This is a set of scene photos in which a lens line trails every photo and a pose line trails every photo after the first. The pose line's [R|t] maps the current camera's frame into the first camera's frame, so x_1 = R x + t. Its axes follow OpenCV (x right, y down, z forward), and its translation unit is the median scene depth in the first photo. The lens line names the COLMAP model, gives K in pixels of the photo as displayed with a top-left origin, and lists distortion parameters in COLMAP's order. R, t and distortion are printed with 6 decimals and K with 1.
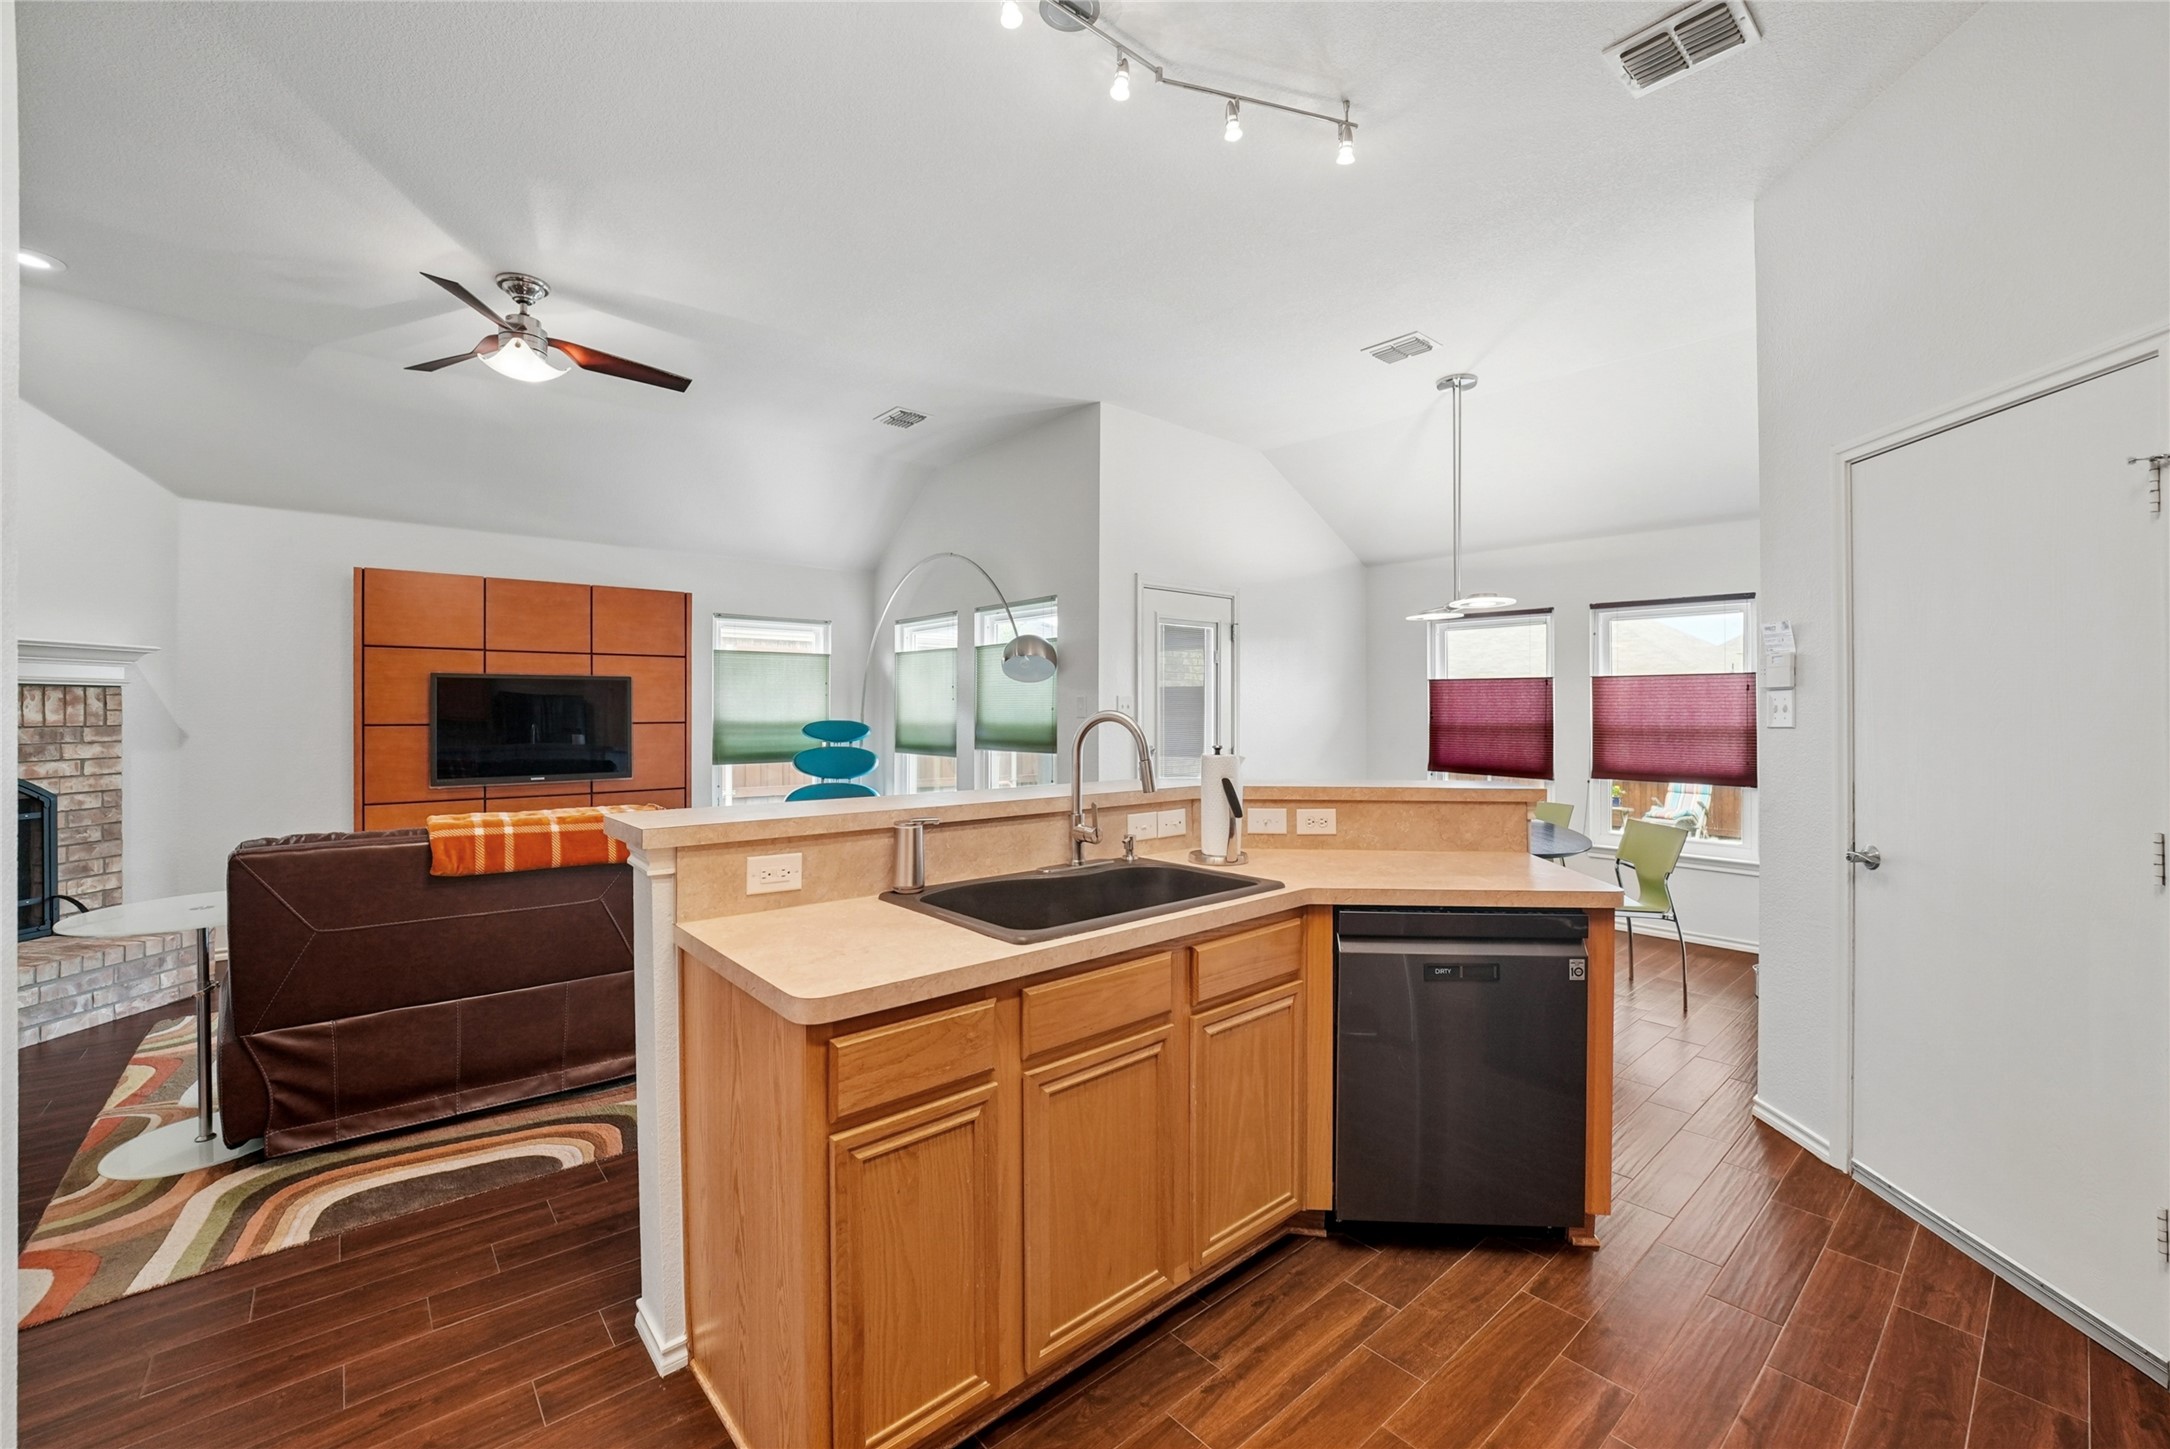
lens RADIAL K [[880.6, 0, 1083.6], [0, 880.6, 713.7], [0, 0, 1]] dist [-0.045864, 0.012521]
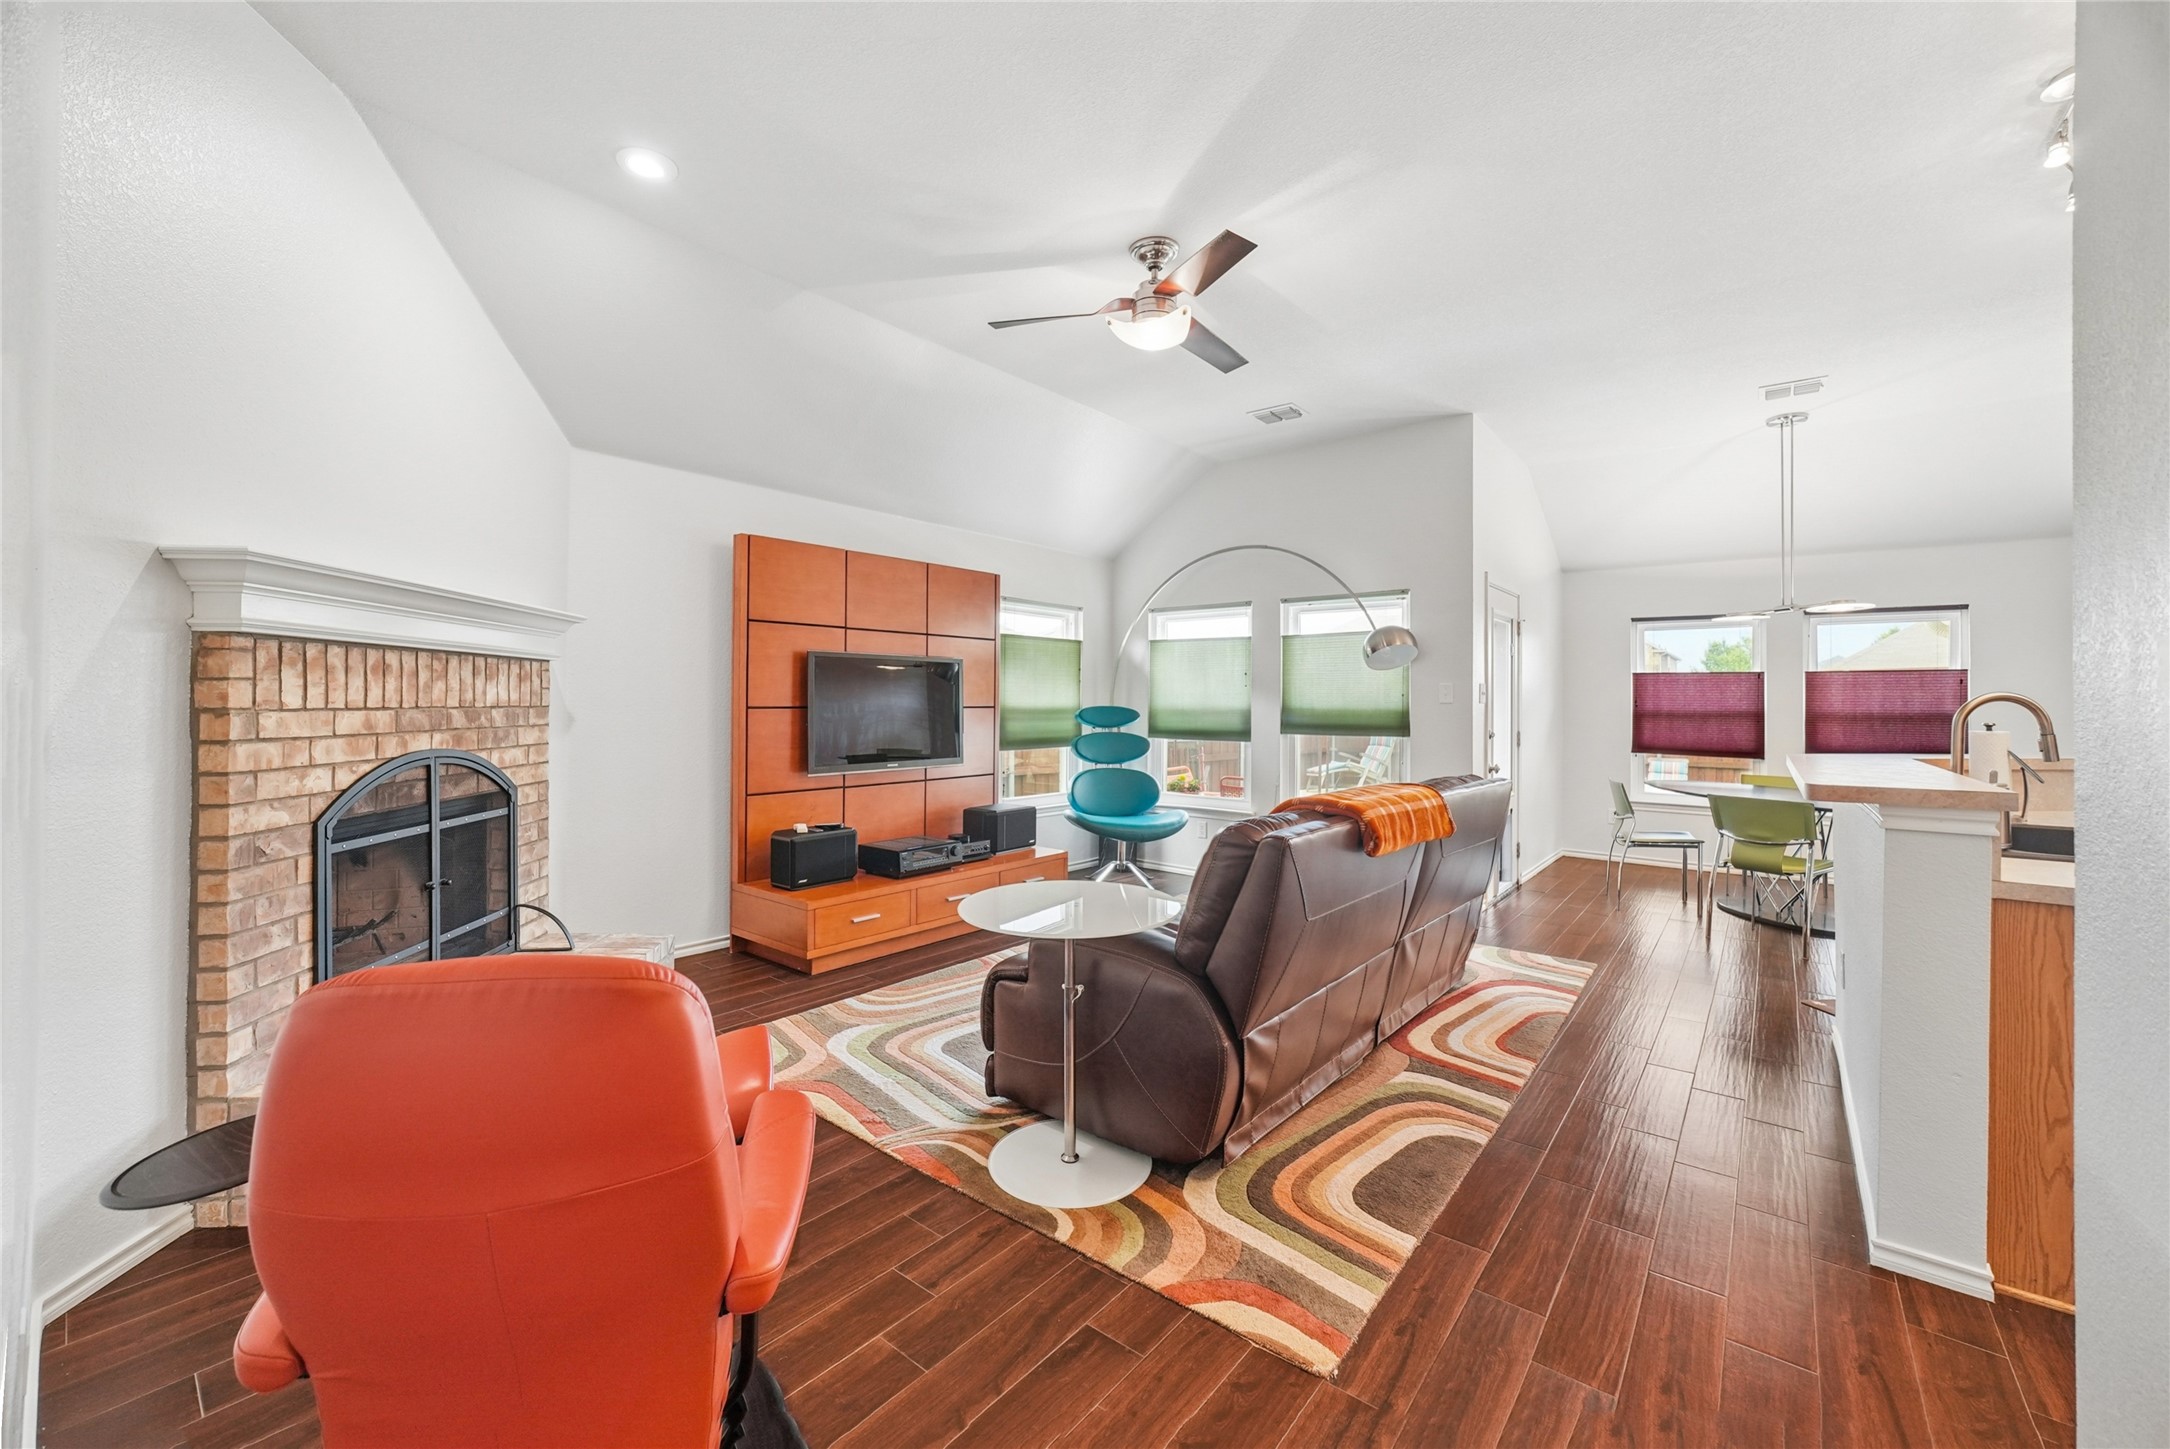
lens RADIAL K [[847.7, 0, 1086.2], [0, 847.7, 700.5], [0, 0, 1]] dist [-0.024312, -0.000020]
pose [[0.985003, 0.006302, 0.172422, -0.574696], [-0.005363, 0.999968, -0.005911, 0.008546], [-0.172454, 0.004898, 0.985005, 0.052697]]
